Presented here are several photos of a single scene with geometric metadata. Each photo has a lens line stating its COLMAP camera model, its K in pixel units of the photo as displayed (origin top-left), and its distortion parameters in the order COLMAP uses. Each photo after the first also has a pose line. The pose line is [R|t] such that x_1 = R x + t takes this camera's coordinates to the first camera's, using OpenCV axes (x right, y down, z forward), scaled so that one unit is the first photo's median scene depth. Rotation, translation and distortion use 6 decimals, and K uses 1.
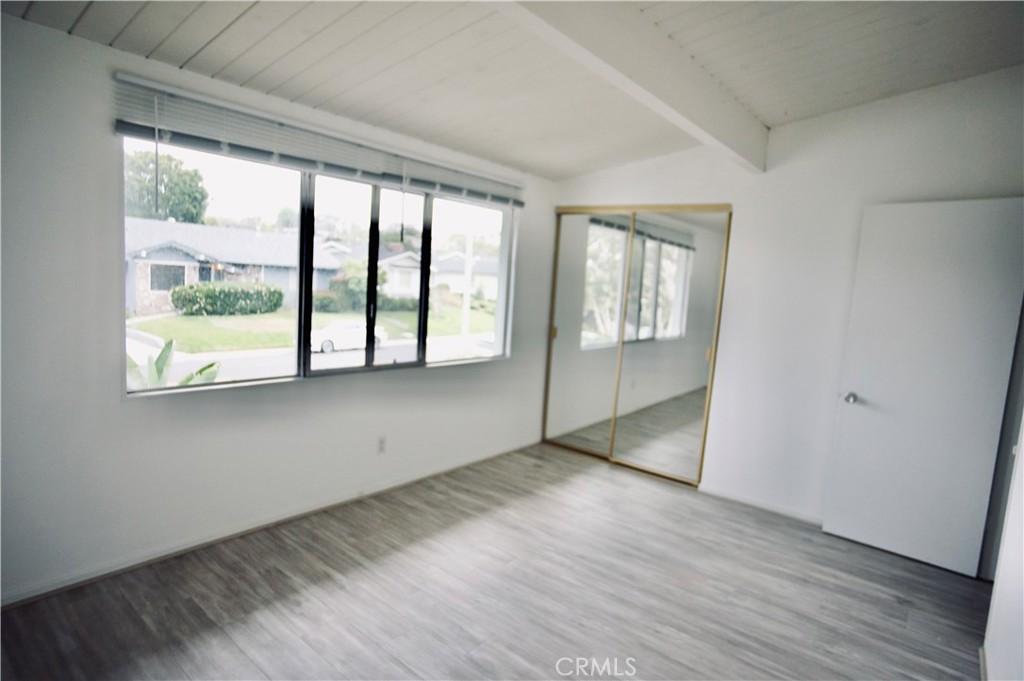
lens RADIAL K [[561.4, 0, 509.0], [0, 561.4, 341.0], [0, 0, 1]] dist [-0.069395, 0.043585]
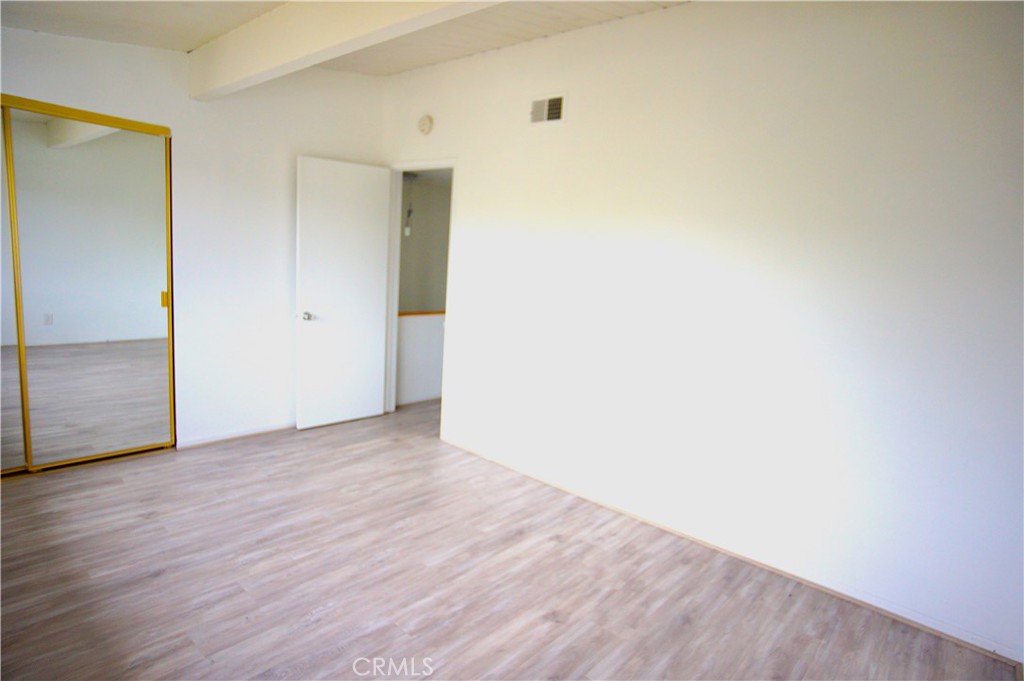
lens RADIAL K [[561.4, 0, 509.0], [0, 561.4, 341.0], [0, 0, 1]] dist [-0.069395, 0.043585]
pose [[0.042845, -0.216657, 0.975307, -0.606542], [0.047306, 0.975549, 0.214632, -0.092691], [-0.997961, 0.036942, 0.052047, 0.503542]]
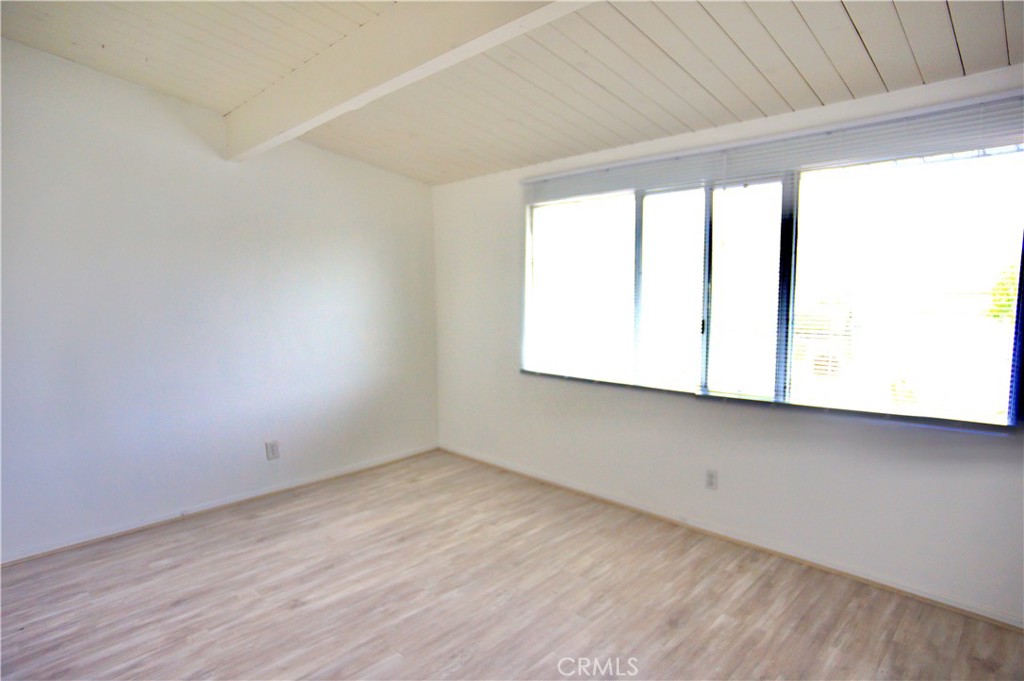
lens RADIAL K [[561.4, 0, 509.0], [0, 561.4, 341.0], [0, 0, 1]] dist [-0.069395, 0.043585]
pose [[-0.096996, 0.030175, -0.994827, 0.750454], [-0.109467, 0.993153, 0.040797, -0.036222], [0.989247, 0.112858, -0.093028, 0.828522]]
